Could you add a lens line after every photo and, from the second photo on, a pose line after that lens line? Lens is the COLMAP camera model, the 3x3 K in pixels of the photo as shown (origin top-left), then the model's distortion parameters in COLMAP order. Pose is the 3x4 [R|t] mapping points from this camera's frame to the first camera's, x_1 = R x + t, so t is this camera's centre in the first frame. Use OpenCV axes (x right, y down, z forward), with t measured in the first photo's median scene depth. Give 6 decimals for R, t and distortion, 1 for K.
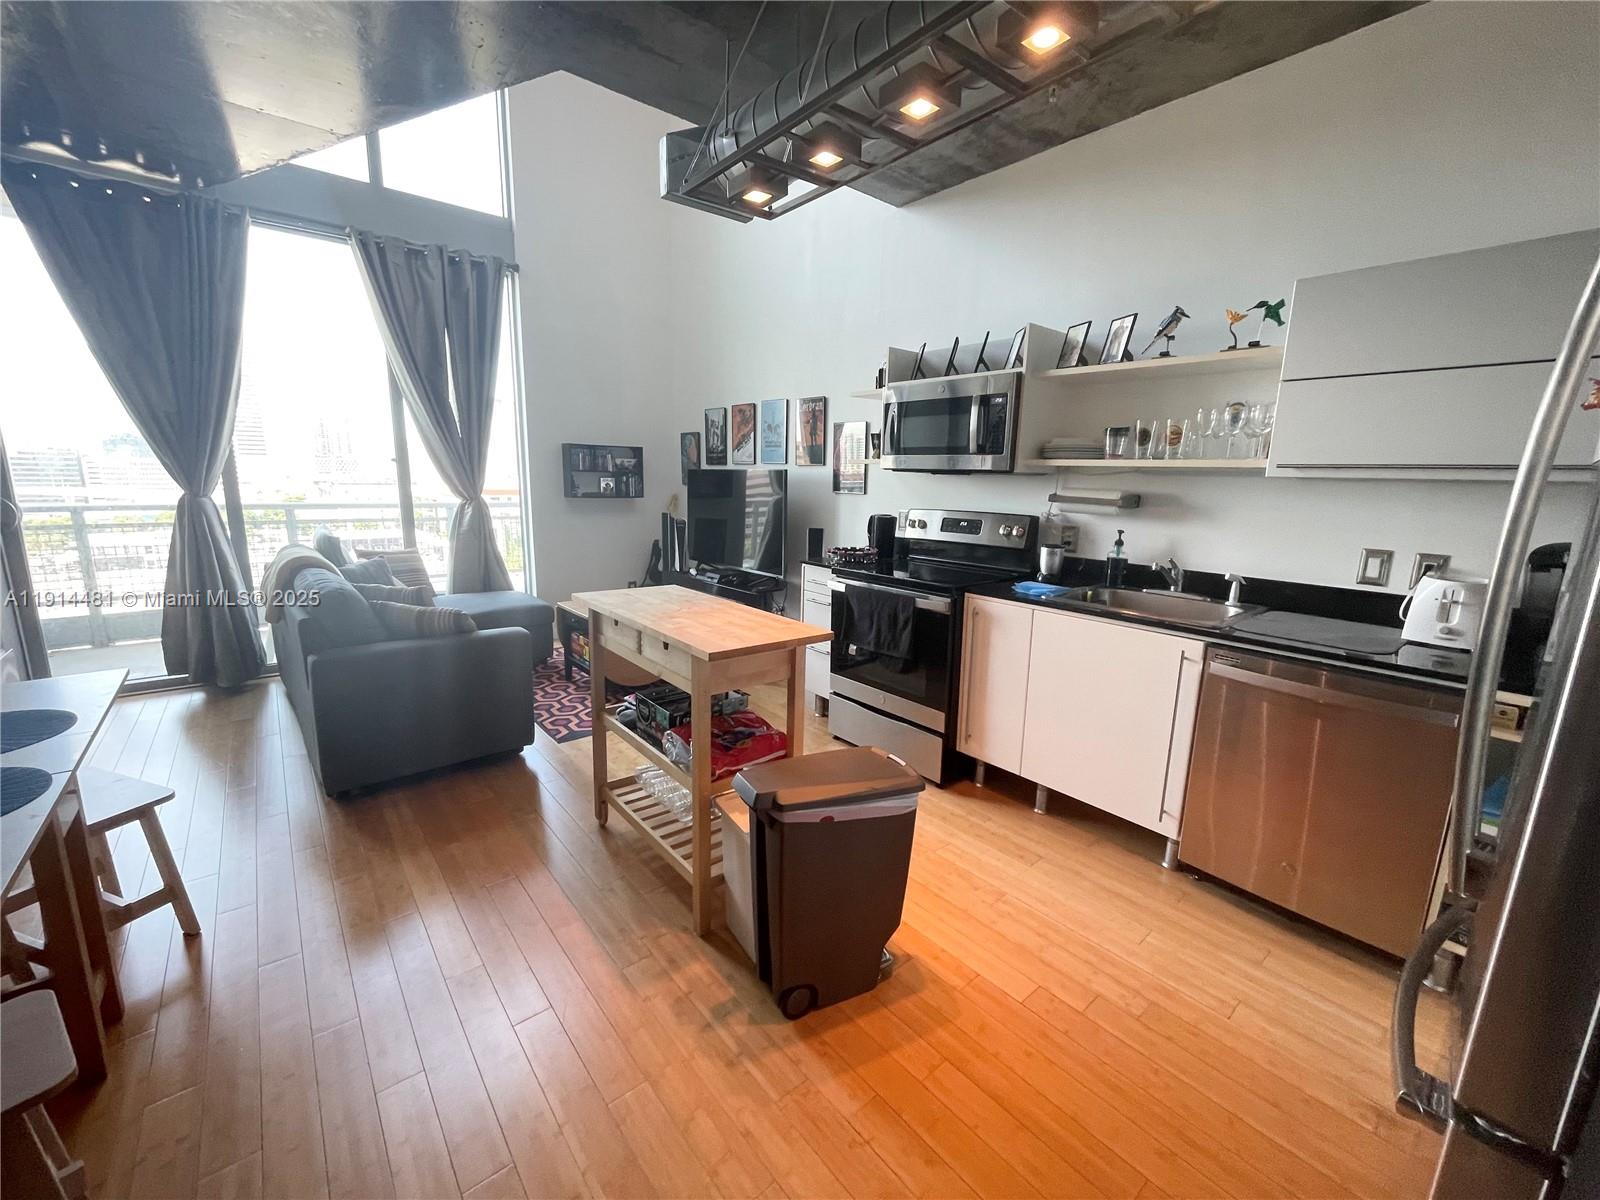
lens RADIAL K [[648.5, 0, 800.0], [0, 648.5, 600.0], [0, 0, 1]] dist [-0.000424, -0.000518]
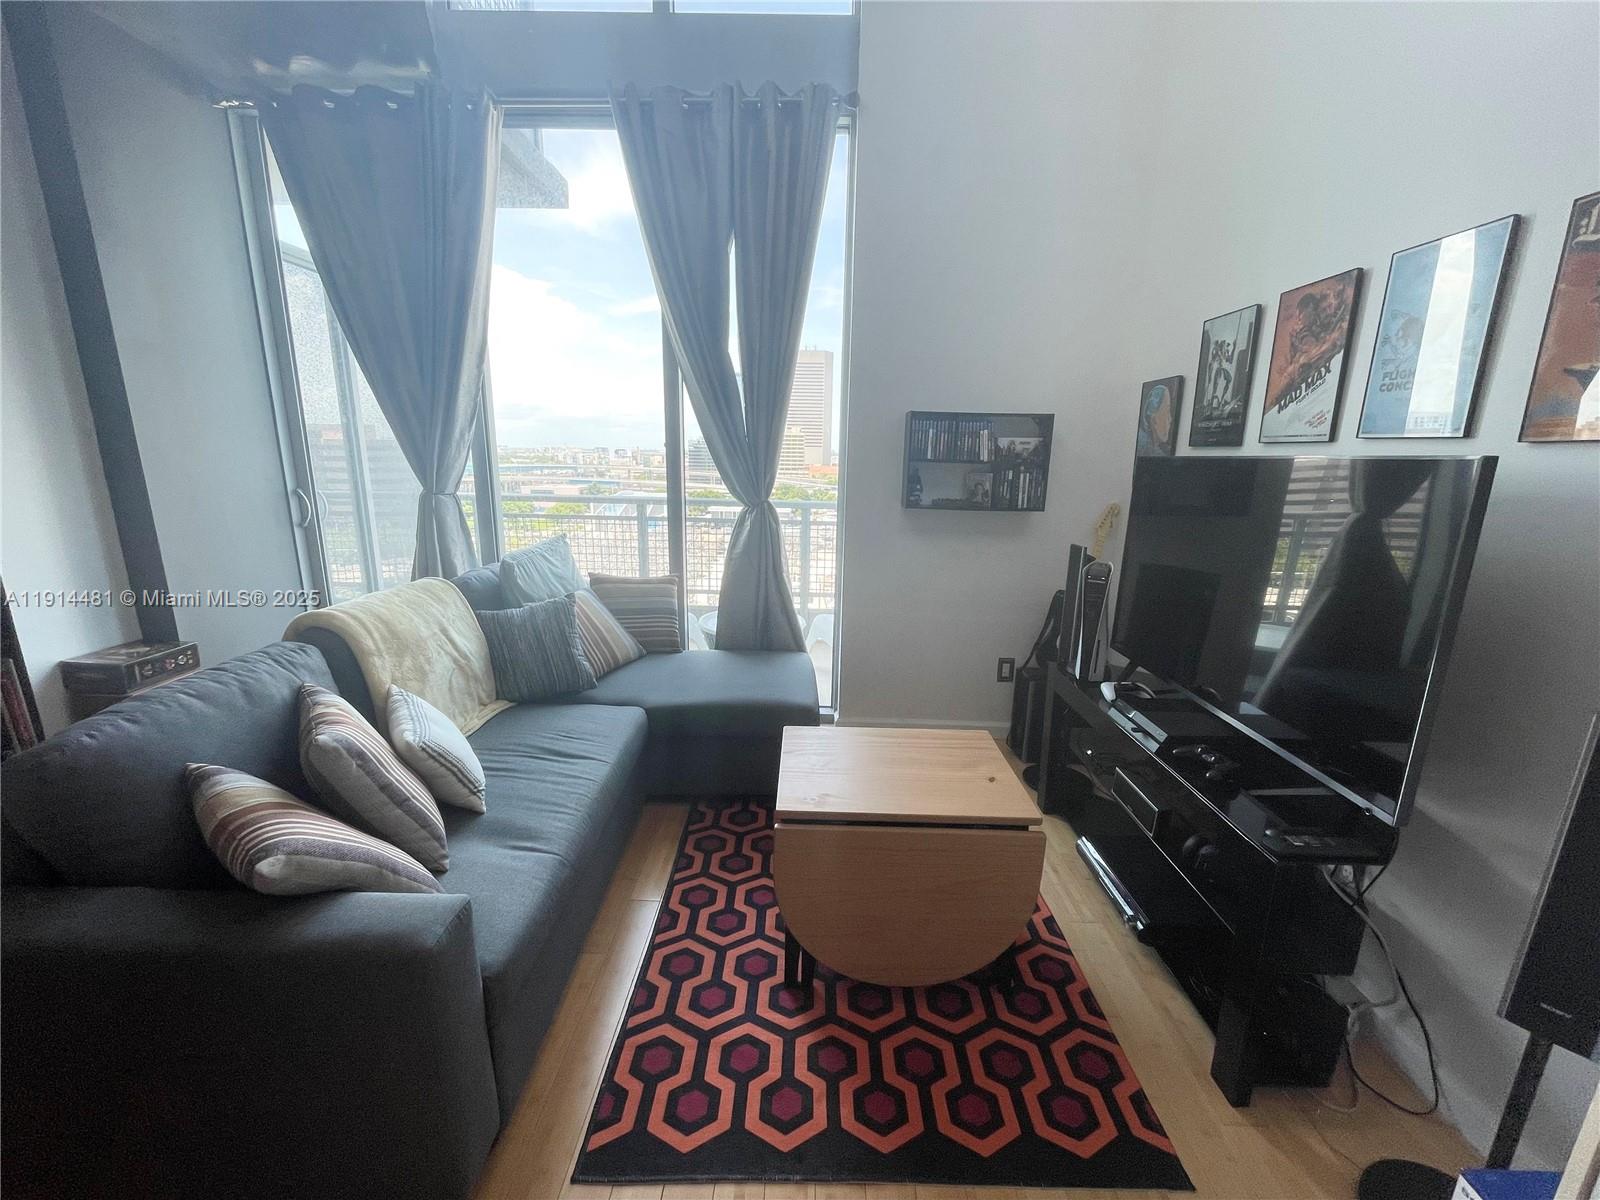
lens RADIAL K [[648.5, 0, 800.0], [0, 648.5, 600.0], [0, 0, 1]] dist [-0.000424, -0.000518]
pose [[0.756913, 0.136899, -0.639016, -0.085403], [-0.125260, 0.990074, 0.063737, -0.180415], [0.641398, 0.031800, 0.766549, 0.892920]]
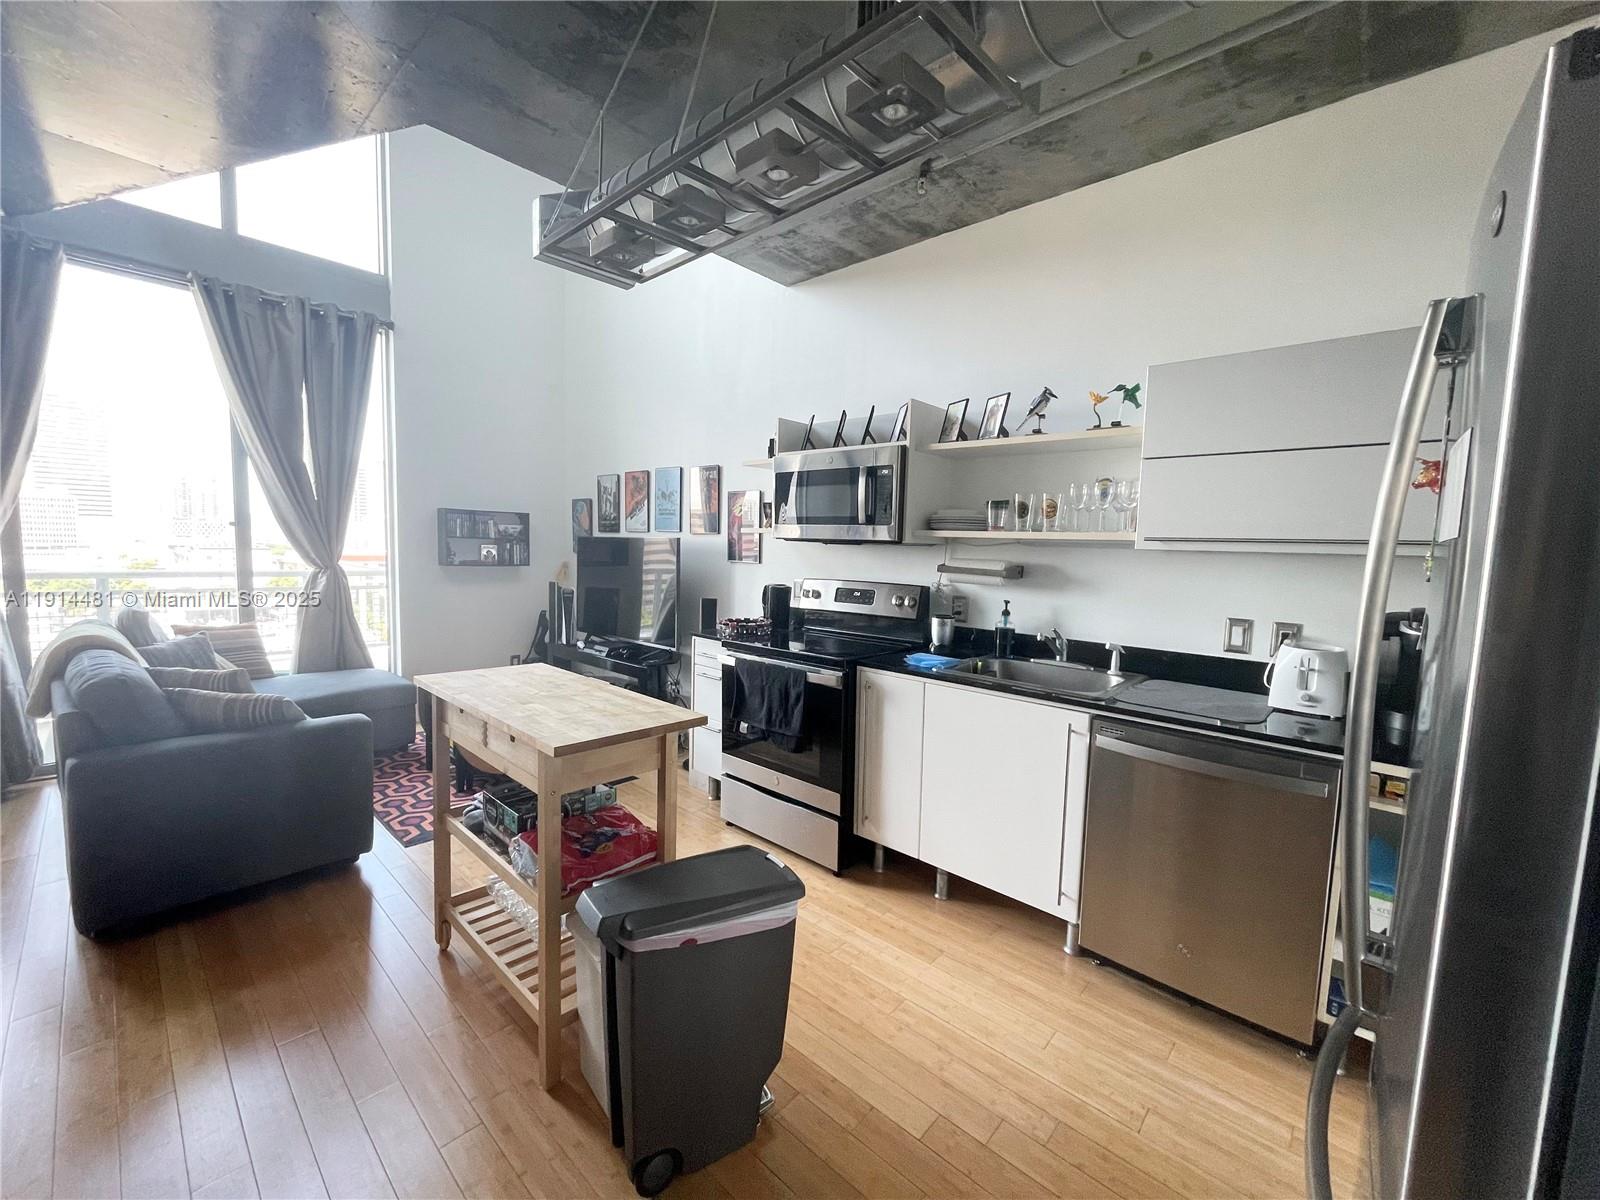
lens RADIAL K [[648.5, 0, 800.0], [0, 648.5, 600.0], [0, 0, 1]] dist [-0.000424, -0.000518]
pose [[0.991004, -0.004637, 0.133753, 0.040496], [0.018325, 0.994688, -0.101289, -0.011843], [-0.132573, 0.102829, 0.985825, 0.049167]]
